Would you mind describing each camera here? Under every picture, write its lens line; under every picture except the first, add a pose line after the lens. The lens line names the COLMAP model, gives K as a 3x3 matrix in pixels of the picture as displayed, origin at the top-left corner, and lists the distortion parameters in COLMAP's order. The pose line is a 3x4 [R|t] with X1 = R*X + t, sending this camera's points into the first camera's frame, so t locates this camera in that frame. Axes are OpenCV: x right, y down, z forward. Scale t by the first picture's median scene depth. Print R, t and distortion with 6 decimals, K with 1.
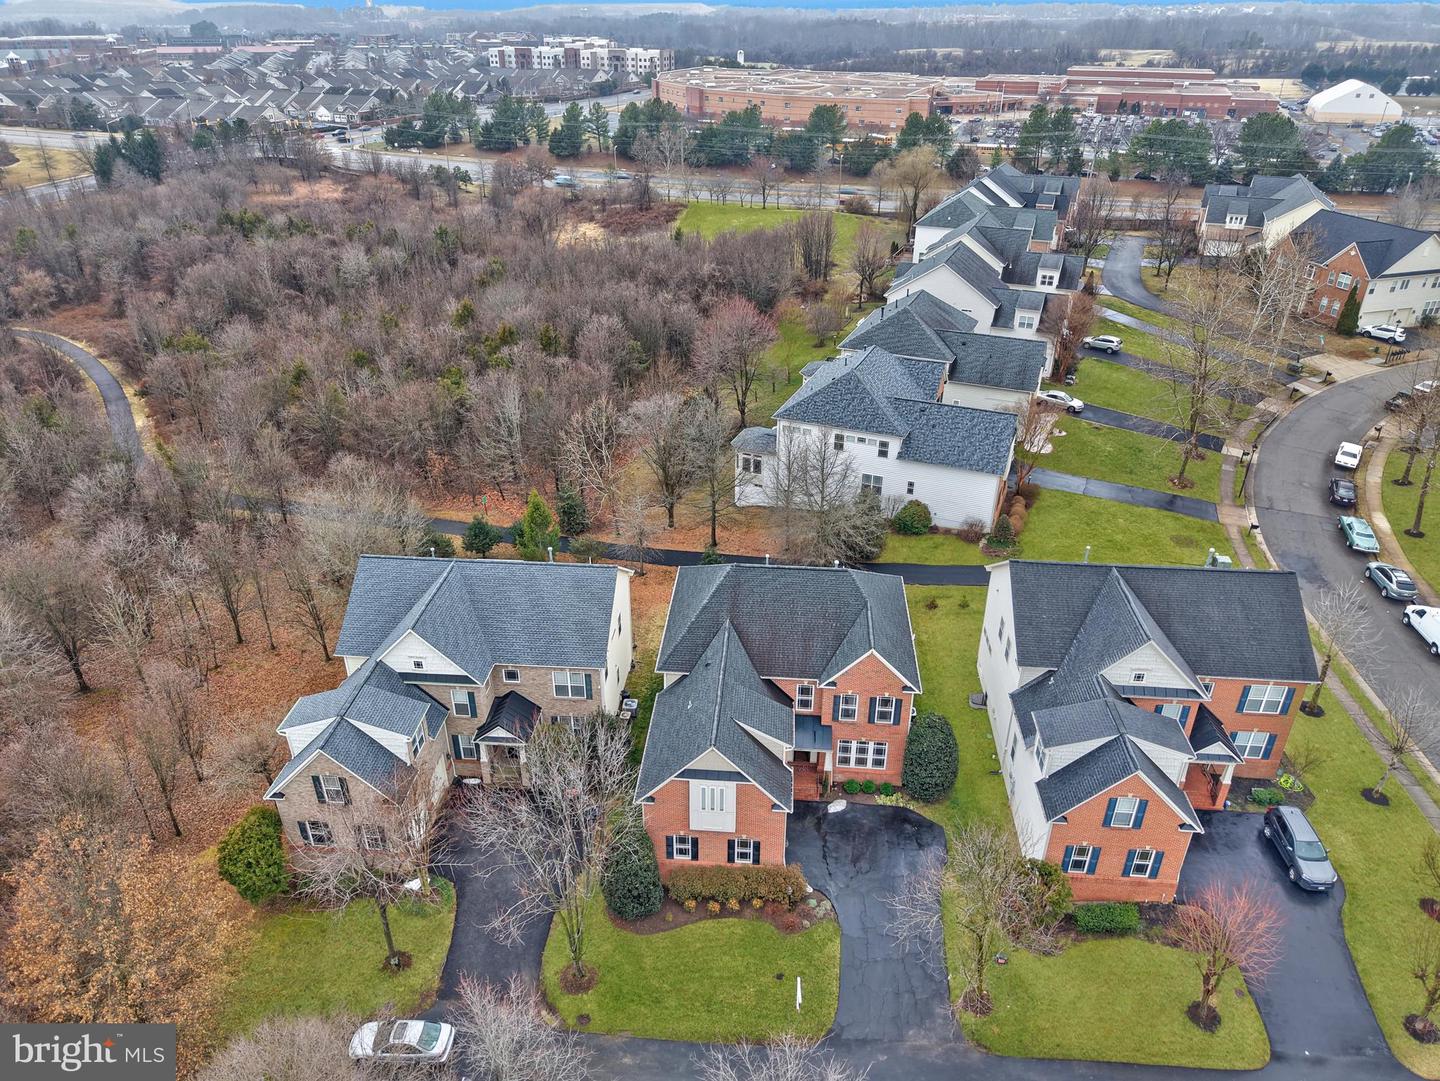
lens RADIAL K [[948.7, 0, 720.0], [0, 948.7, 540.5], [0, 0, 1]] dist [0.019256, -0.020893]
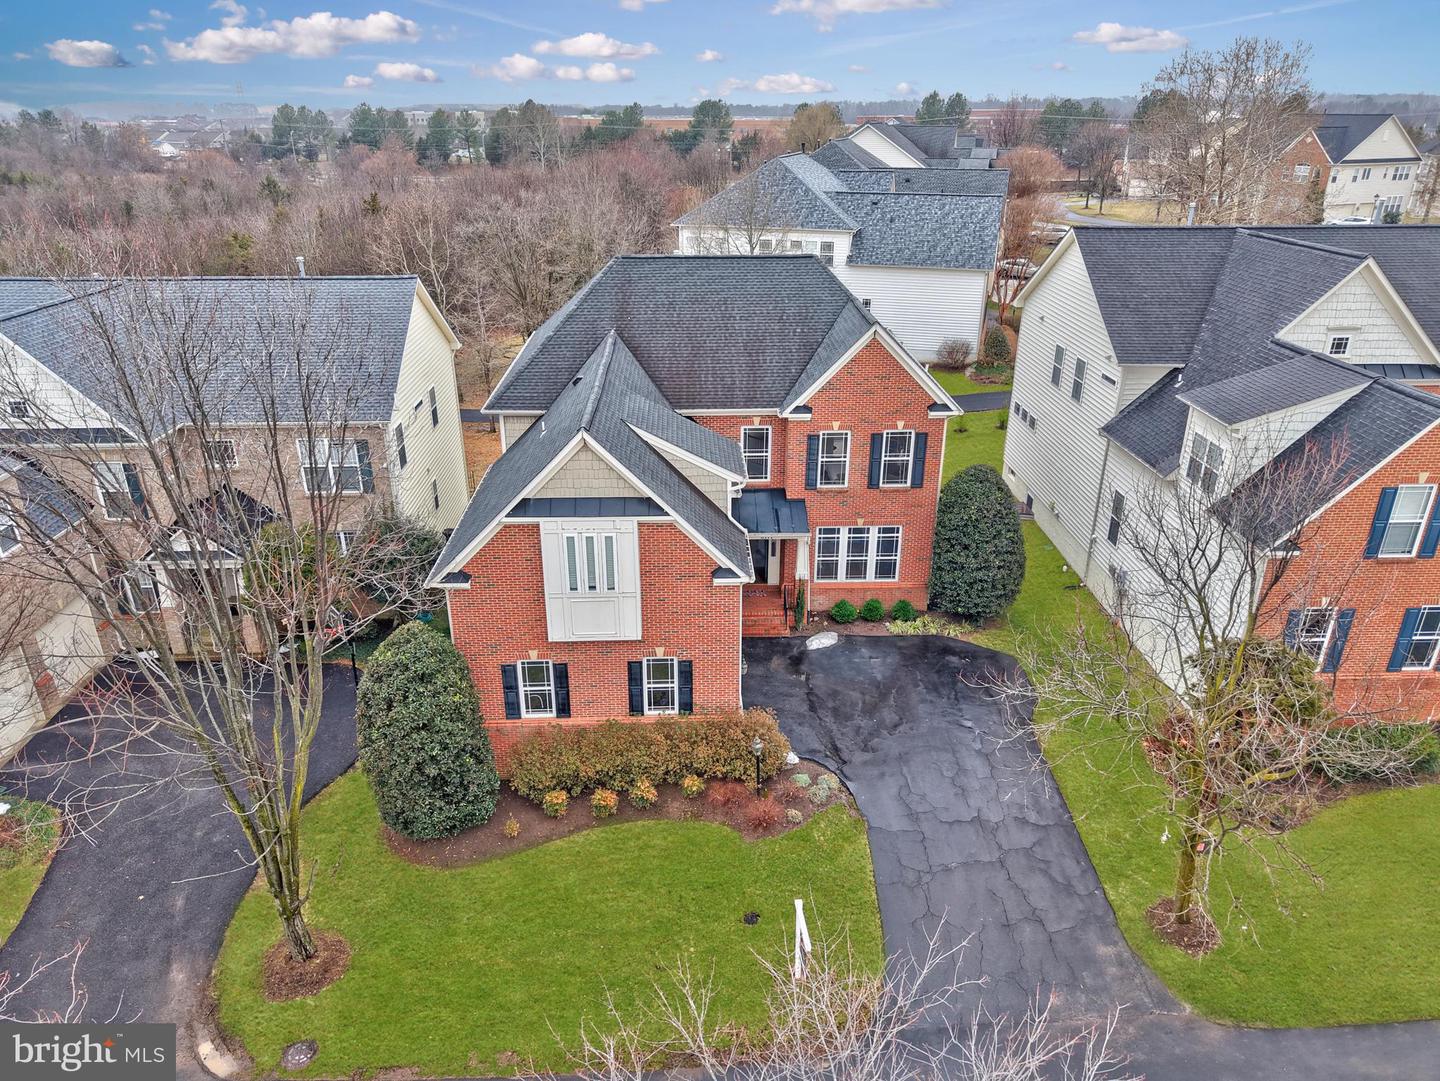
lens RADIAL K [[948.7, 0, 720.0], [0, 948.7, 540.5], [0, 0, 1]] dist [0.019256, -0.020893]
pose [[0.993423, -0.044631, 0.105448, 0.006845], [0.054158, 0.994533, -0.089280, 0.294895], [-0.100887, 0.094404, 0.990409, 0.490561]]
